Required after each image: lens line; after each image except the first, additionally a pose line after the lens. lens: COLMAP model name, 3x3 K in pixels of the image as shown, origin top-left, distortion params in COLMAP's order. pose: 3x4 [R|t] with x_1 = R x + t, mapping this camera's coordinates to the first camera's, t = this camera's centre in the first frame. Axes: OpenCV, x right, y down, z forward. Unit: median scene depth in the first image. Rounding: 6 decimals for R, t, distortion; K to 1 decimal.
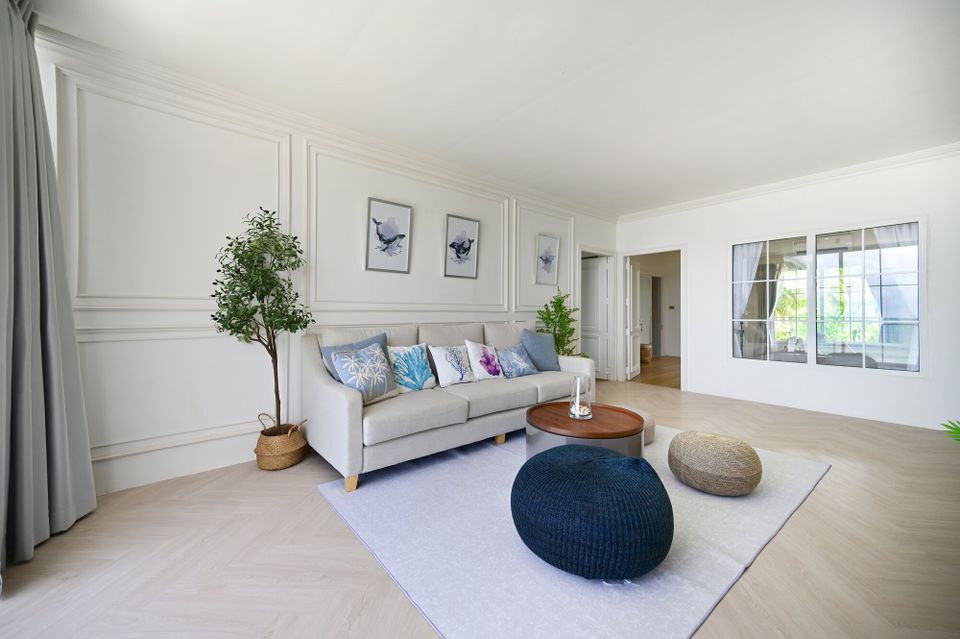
lens RADIAL K [[418.0, 0, 480.0], [0, 418.0, 319.5], [0, 0, 1]] dist [0.023935, 0.000379]
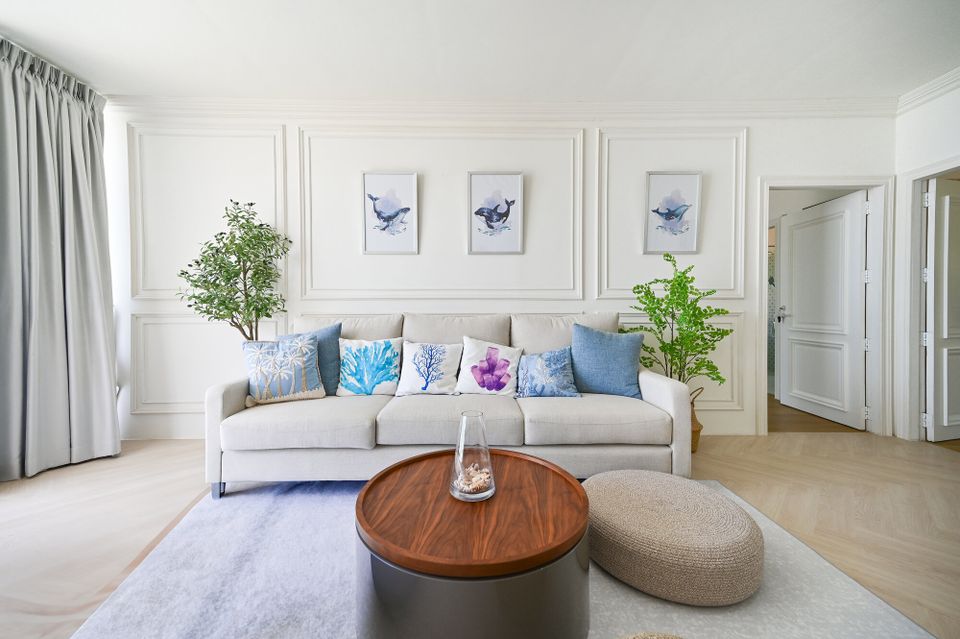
lens RADIAL K [[418.0, 0, 480.0], [0, 418.0, 319.5], [0, 0, 1]] dist [0.023935, 0.000379]
pose [[0.732858, 0.028044, -0.679803, 0.461157], [-0.009121, 0.999465, 0.031399, -0.005765], [0.680320, -0.016810, 0.732722, 0.439492]]
